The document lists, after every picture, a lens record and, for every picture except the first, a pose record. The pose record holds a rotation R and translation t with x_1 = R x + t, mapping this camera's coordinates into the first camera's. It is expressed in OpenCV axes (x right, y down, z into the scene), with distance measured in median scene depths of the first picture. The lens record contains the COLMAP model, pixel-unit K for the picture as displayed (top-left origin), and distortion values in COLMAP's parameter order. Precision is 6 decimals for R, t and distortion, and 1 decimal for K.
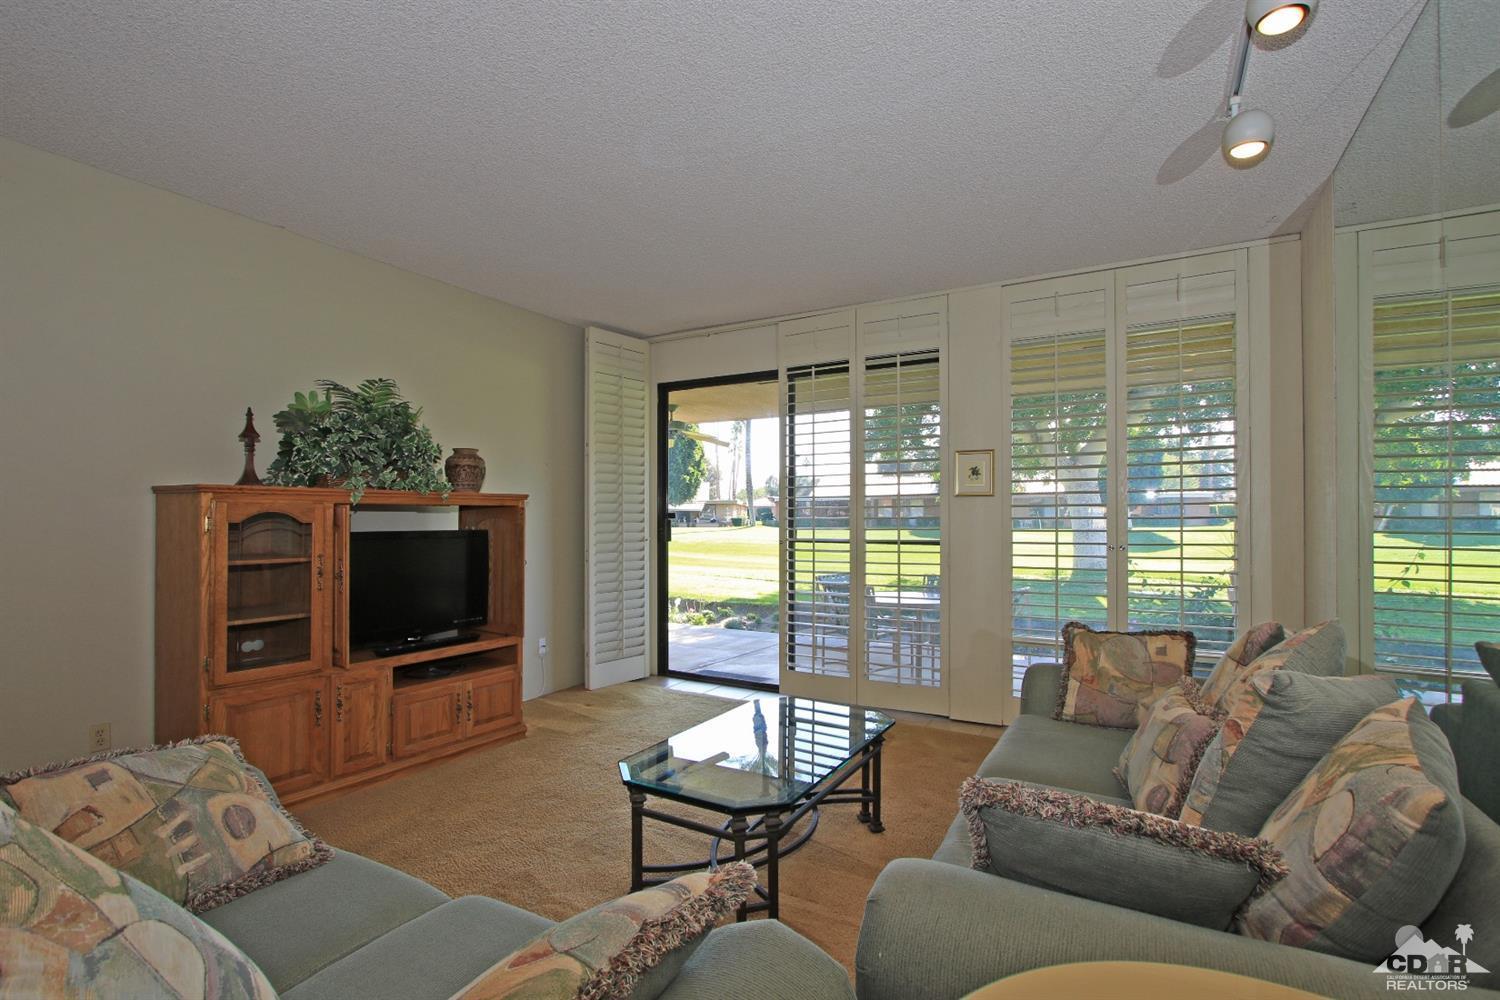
lens RADIAL K [[717.8, 0, 733.9], [0, 717.8, 513.1], [0, 0, 1]] dist [-0.026496, 0.009358]
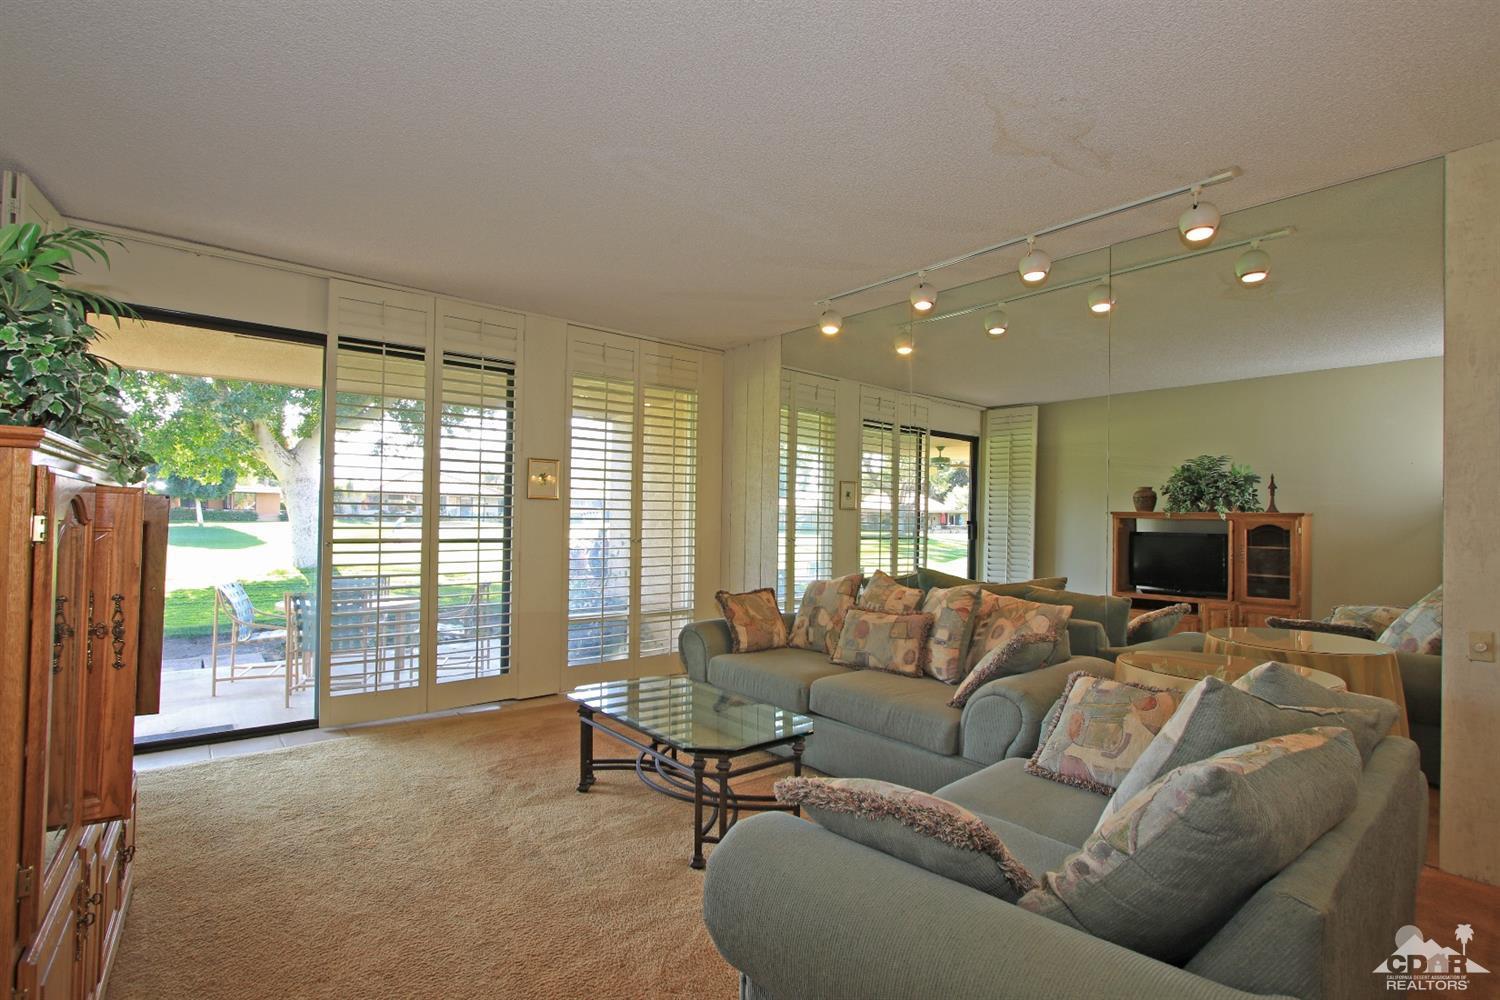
lens RADIAL K [[712.6, 0, 741.9], [0, 712.6, 510.1], [0, 0, 1]] dist [-0.025687, 0.007657]
pose [[0.332799, 0.018735, 0.942812, -0.582268], [-0.022978, 0.999667, -0.011754, 0.000196], [-0.942718, -0.017752, 0.333119, 0.295885]]
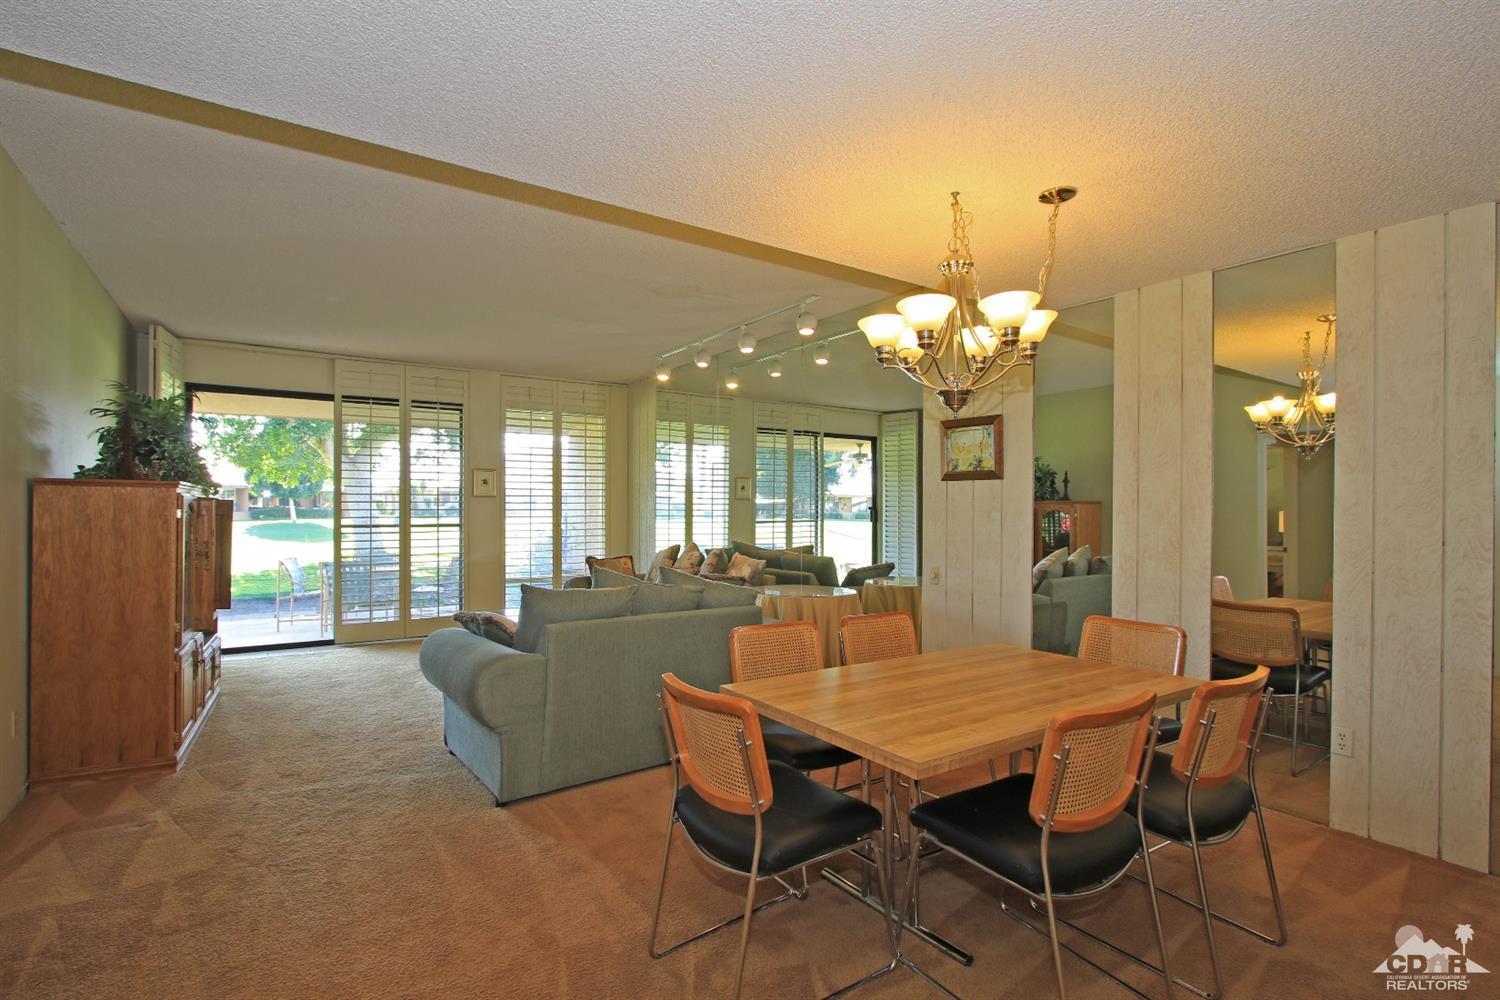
lens RADIAL K [[717.8, 0, 733.9], [0, 717.8, 513.1], [0, 0, 1]] dist [-0.026496, 0.009358]
pose [[0.431408, -0.003072, 0.902151, -0.846969], [-0.007804, 0.999944, 0.007137, -0.001234], [-0.902123, -0.010120, 0.431360, -0.224808]]
